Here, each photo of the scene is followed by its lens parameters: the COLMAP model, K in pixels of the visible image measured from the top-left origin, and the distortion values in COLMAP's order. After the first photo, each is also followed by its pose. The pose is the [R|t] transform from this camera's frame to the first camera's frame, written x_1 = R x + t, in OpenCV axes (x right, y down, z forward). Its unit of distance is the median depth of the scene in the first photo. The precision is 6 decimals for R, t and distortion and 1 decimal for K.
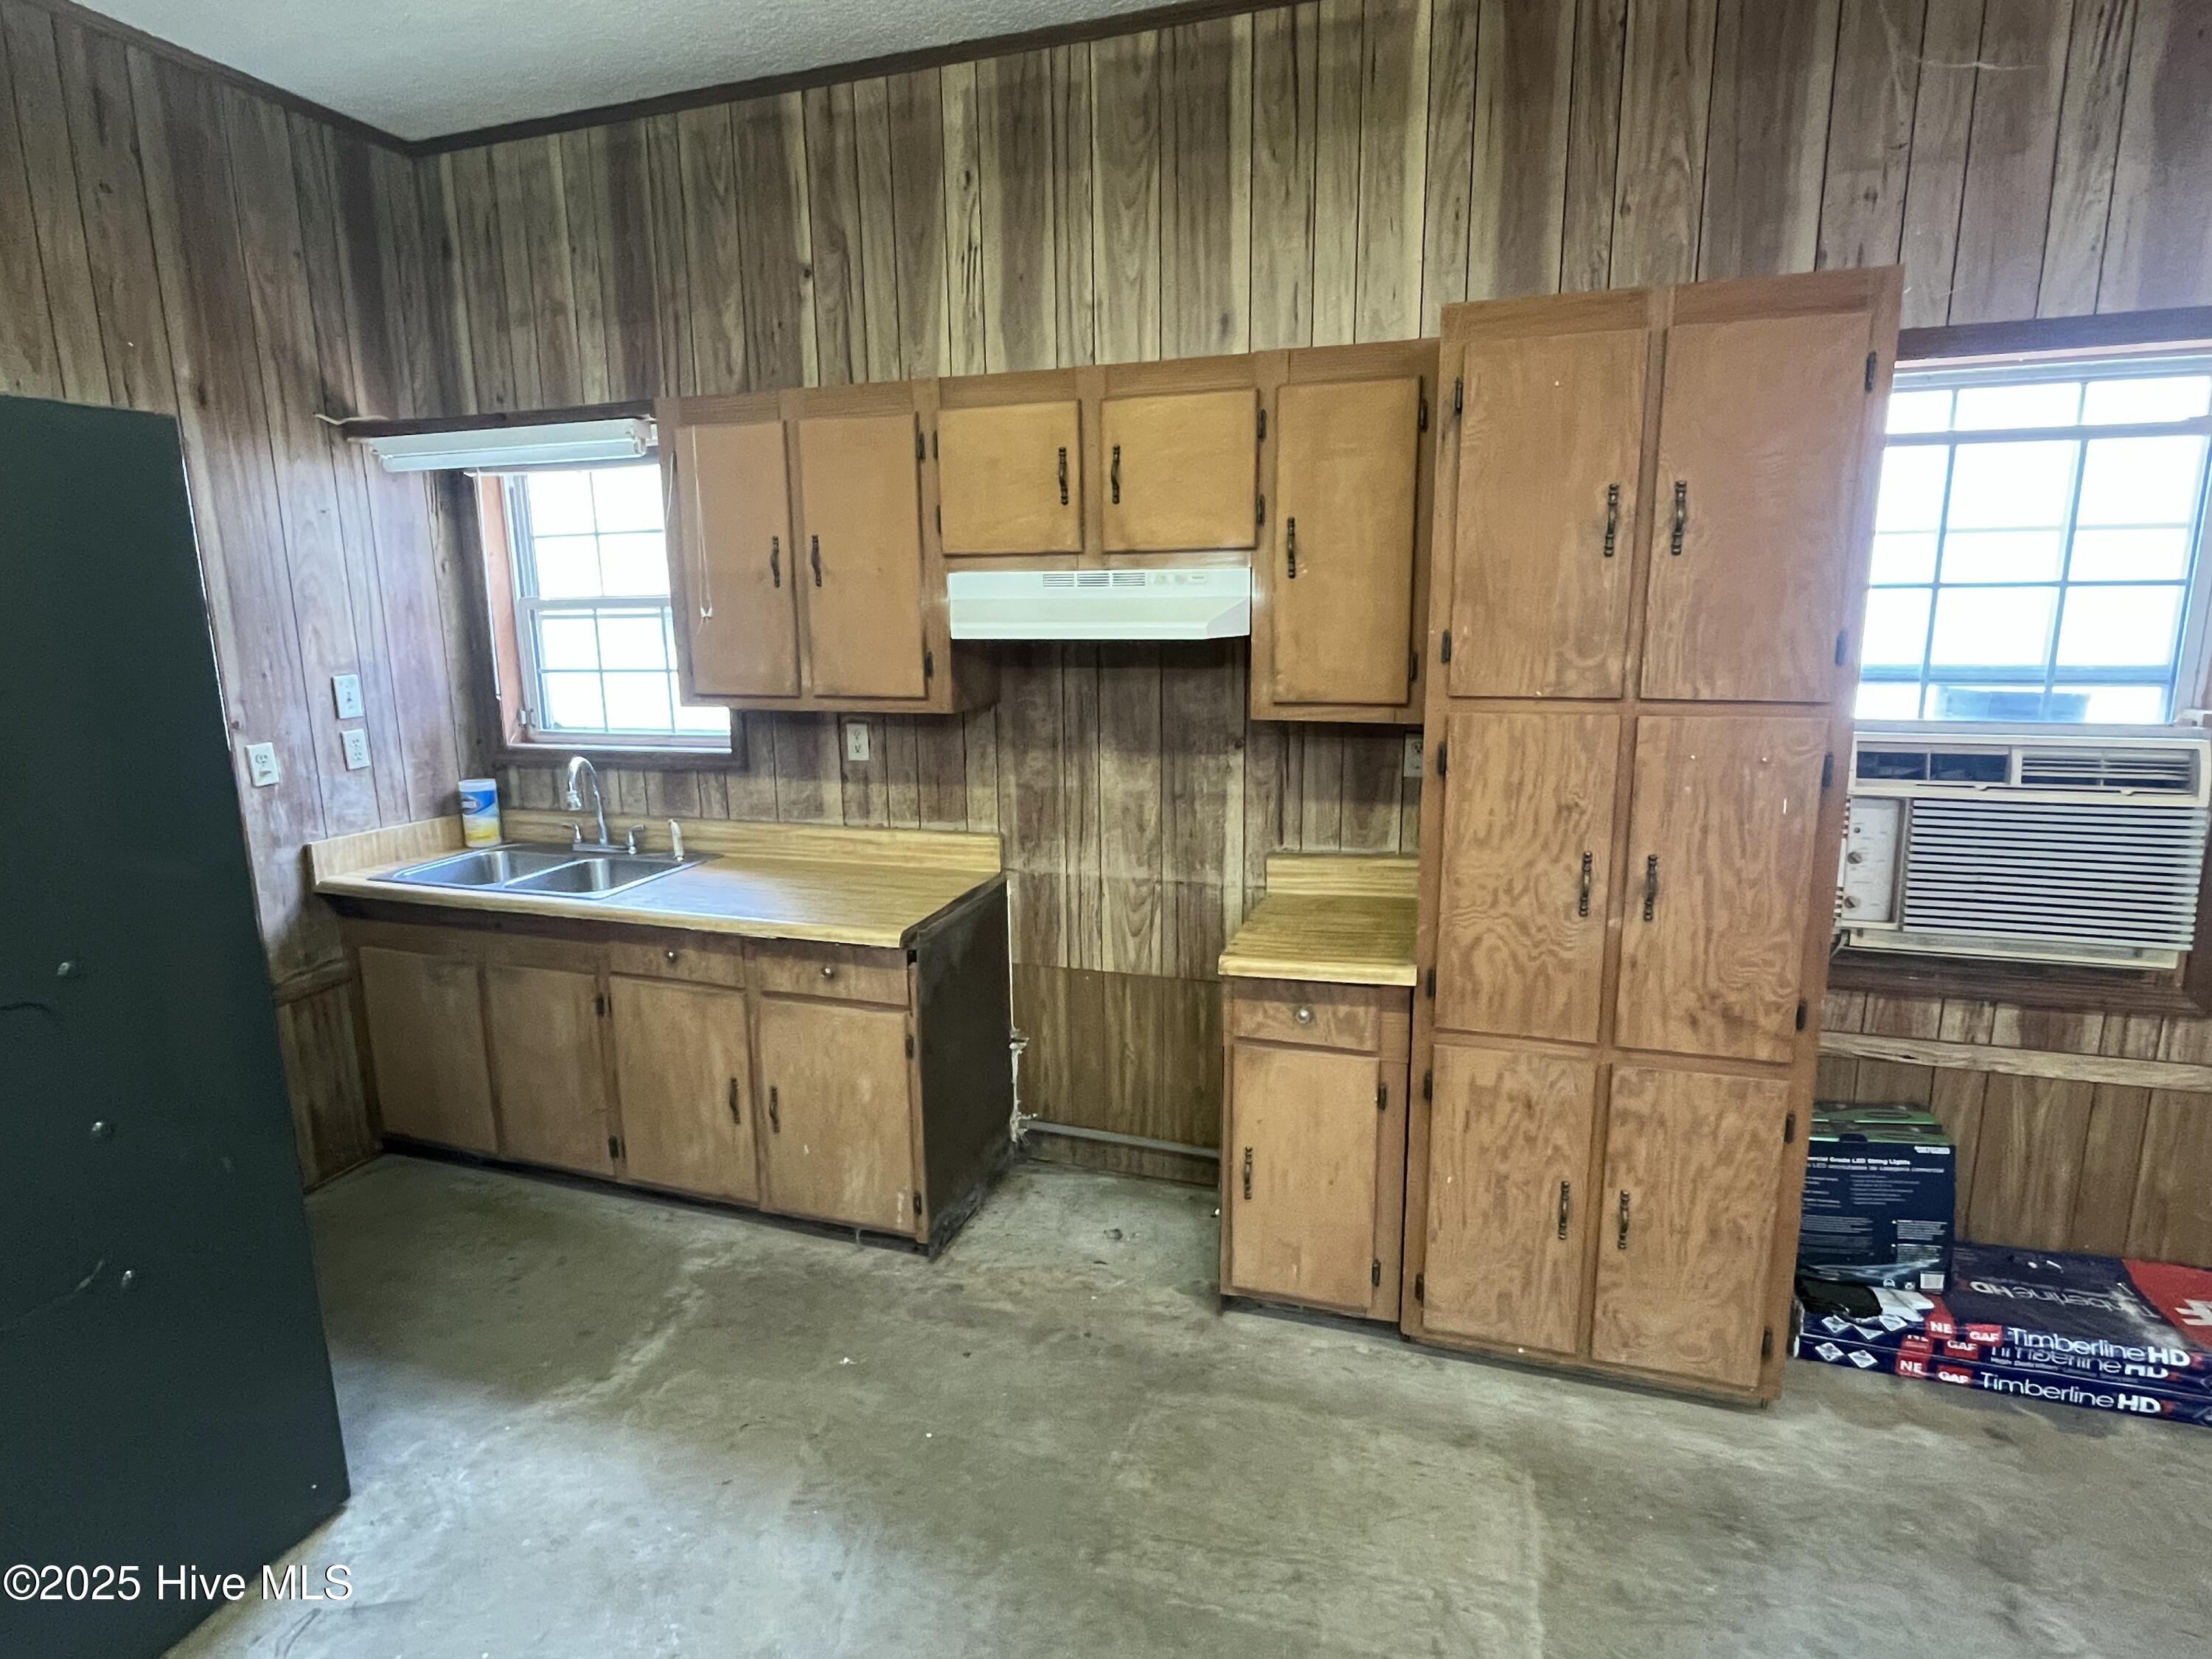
lens RADIAL K [[1141.3, 0, 1092.5], [0, 1141.3, 827.8], [0, 0, 1]] dist [-0.003166, -0.000541]
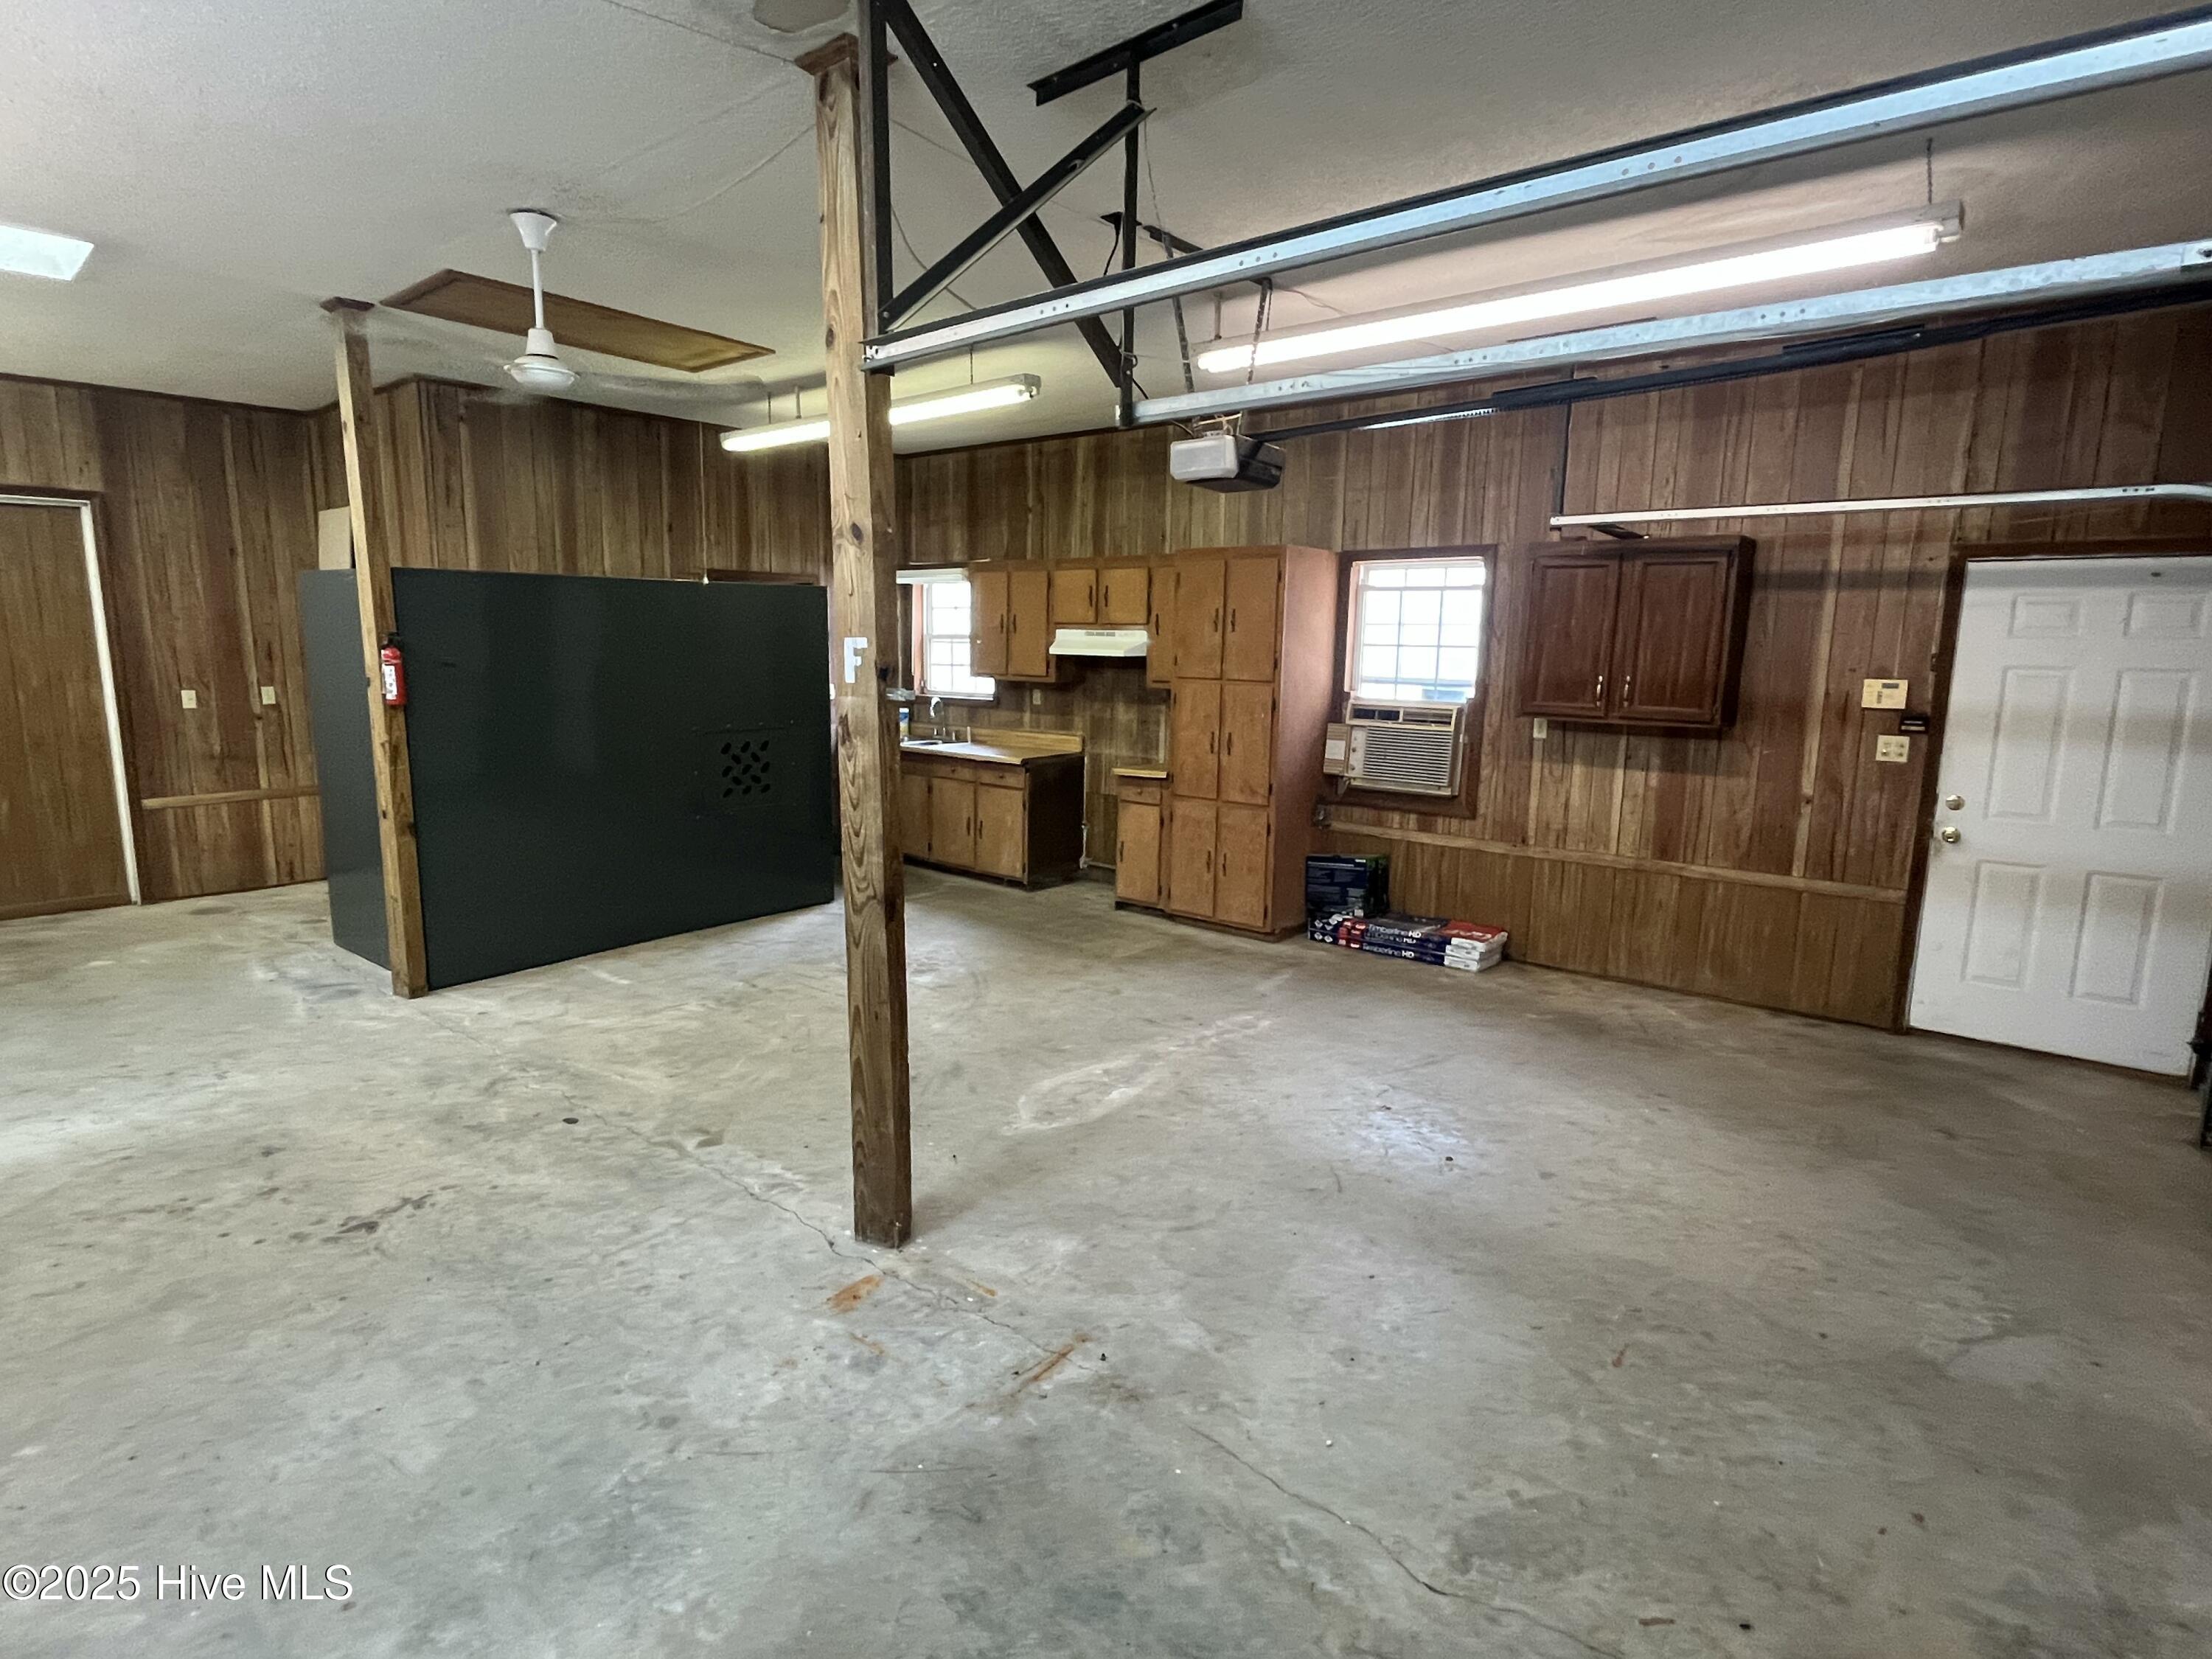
lens RADIAL K [[1141.3, 0, 1092.5], [0, 1141.3, 827.8], [0, 0, 1]] dist [-0.003166, -0.000541]
pose [[0.927697, 0.088687, -0.362646, 0.983514], [-0.099705, 0.994948, -0.011738, 0.265923], [0.359773, 0.047047, 0.931853, -1.466825]]
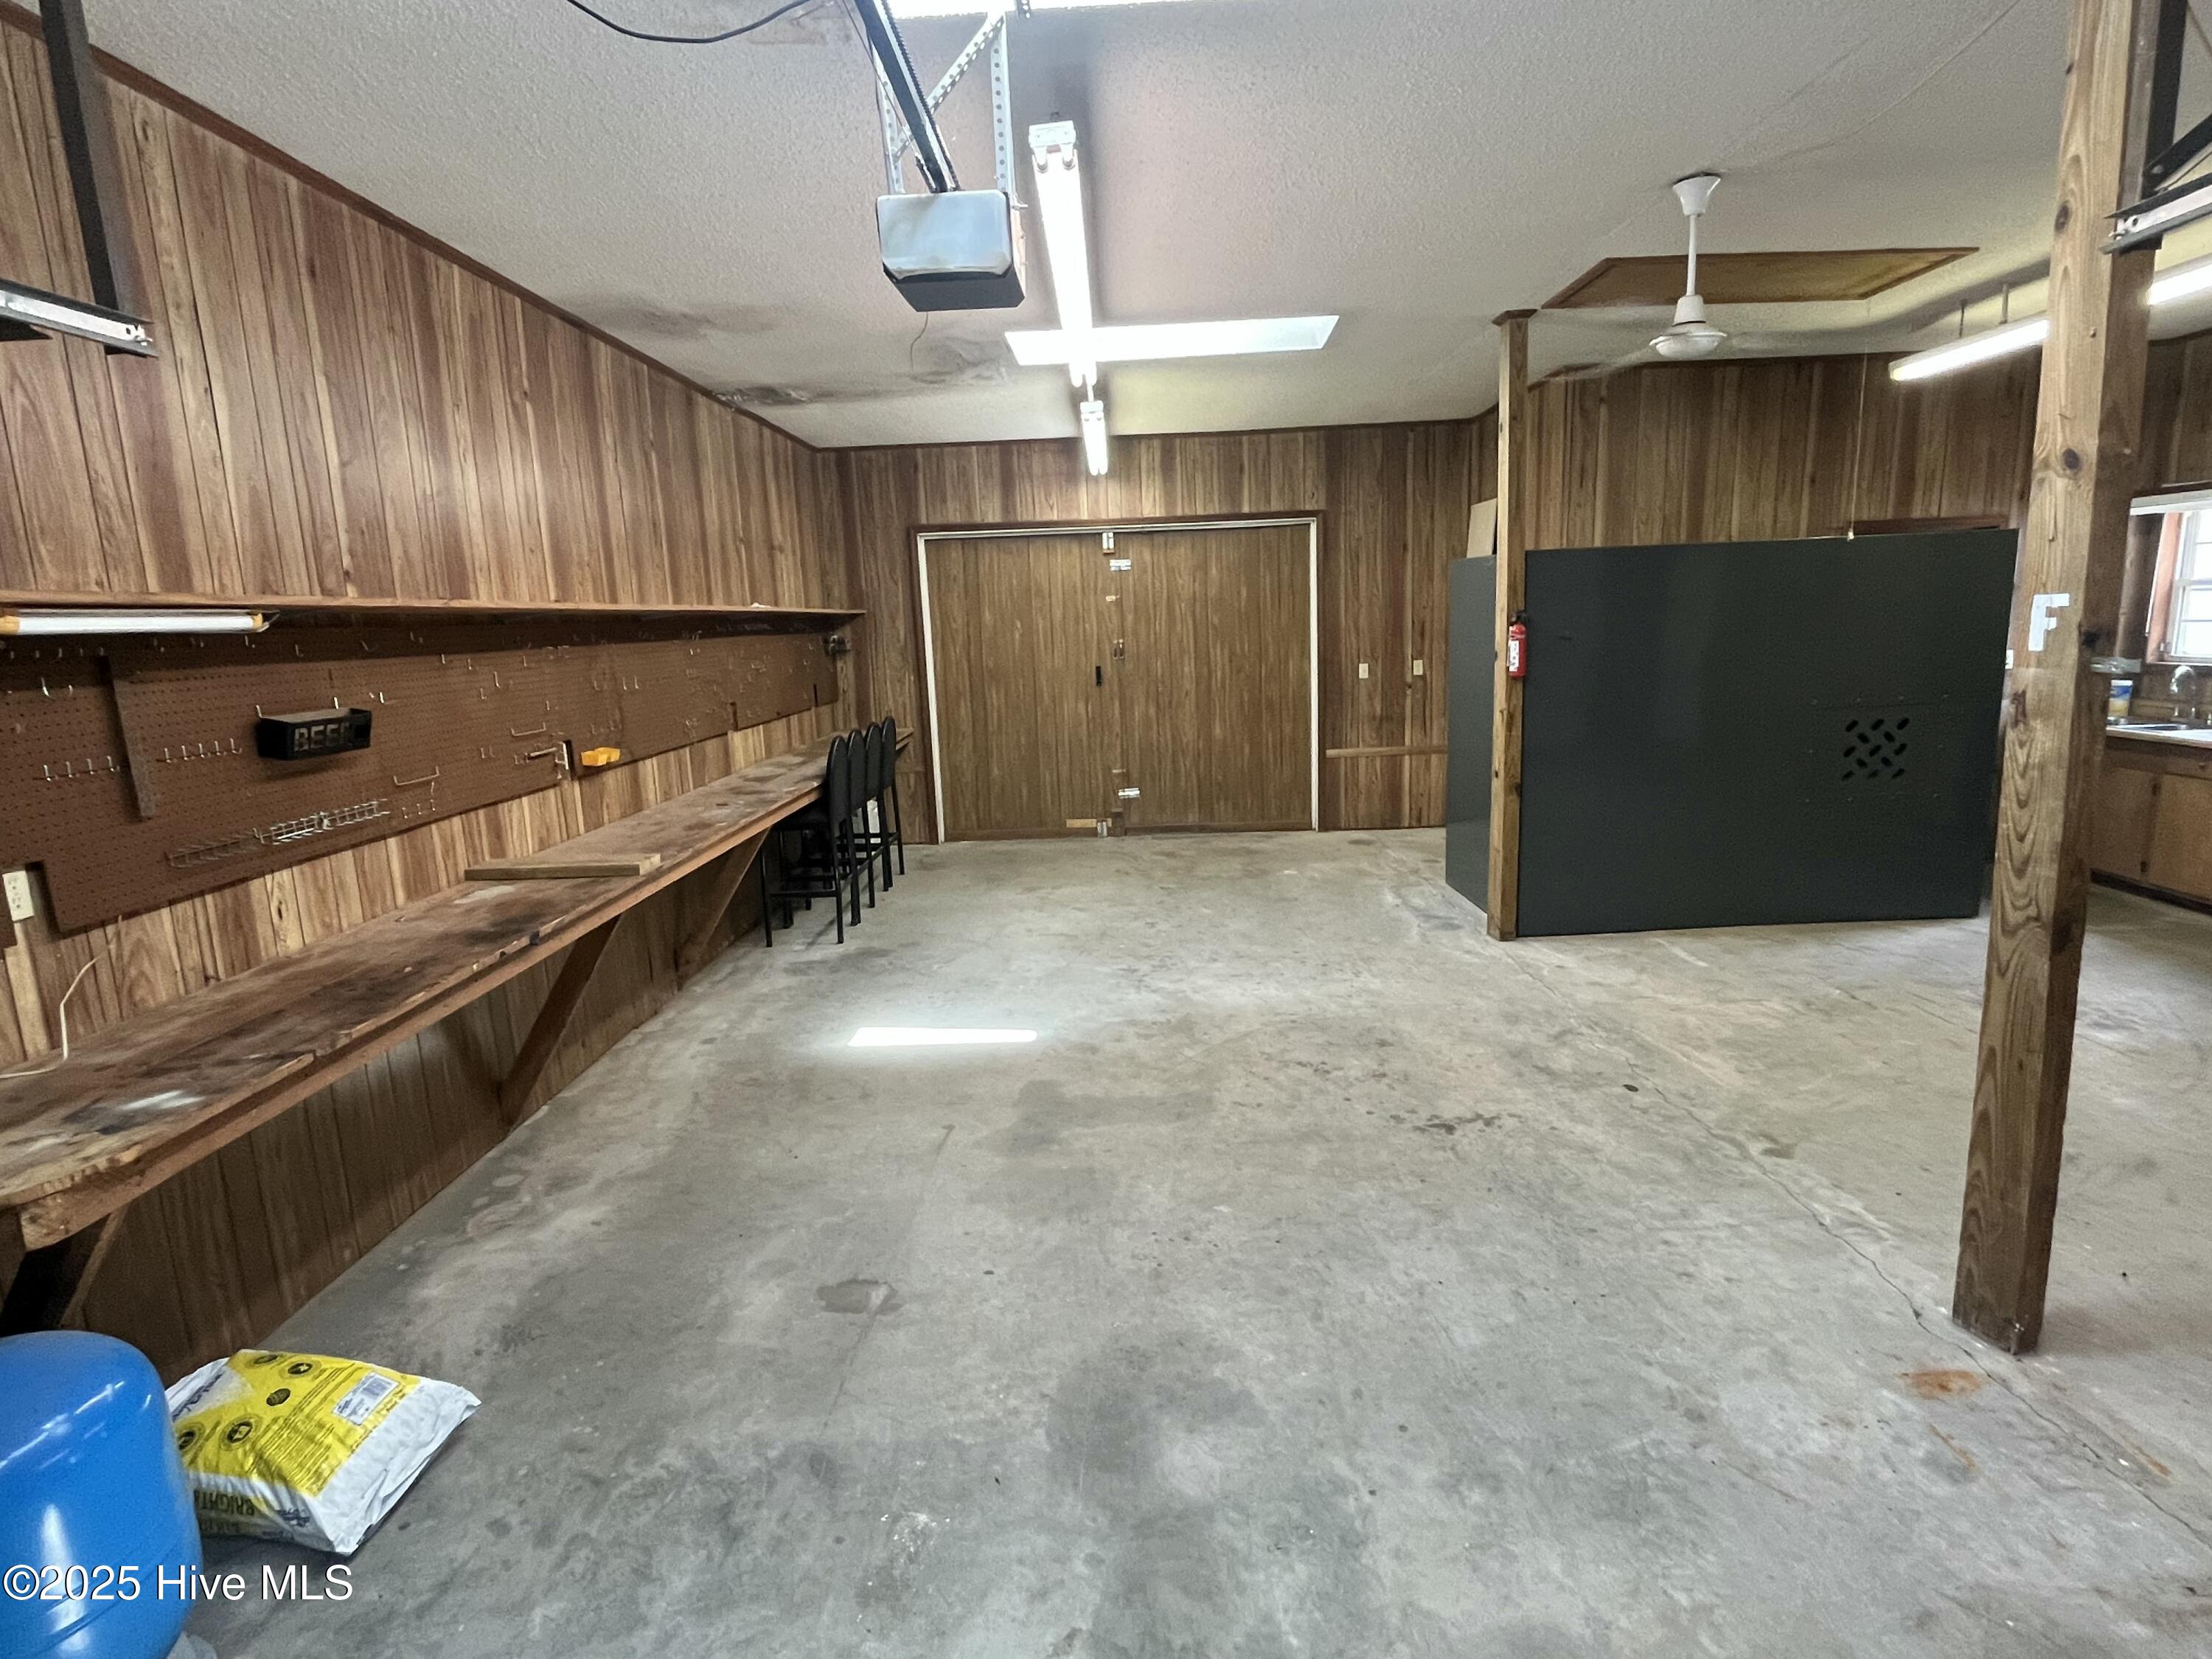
lens RADIAL K [[1141.3, 0, 1092.5], [0, 1141.3, 827.8], [0, 0, 1]] dist [-0.003166, -0.000541]
pose [[0.289732, 0.175640, -0.940854, 0.998815], [-0.153772, 0.978790, 0.135369, 0.264962], [0.944674, 0.105456, 0.310595, -1.484633]]
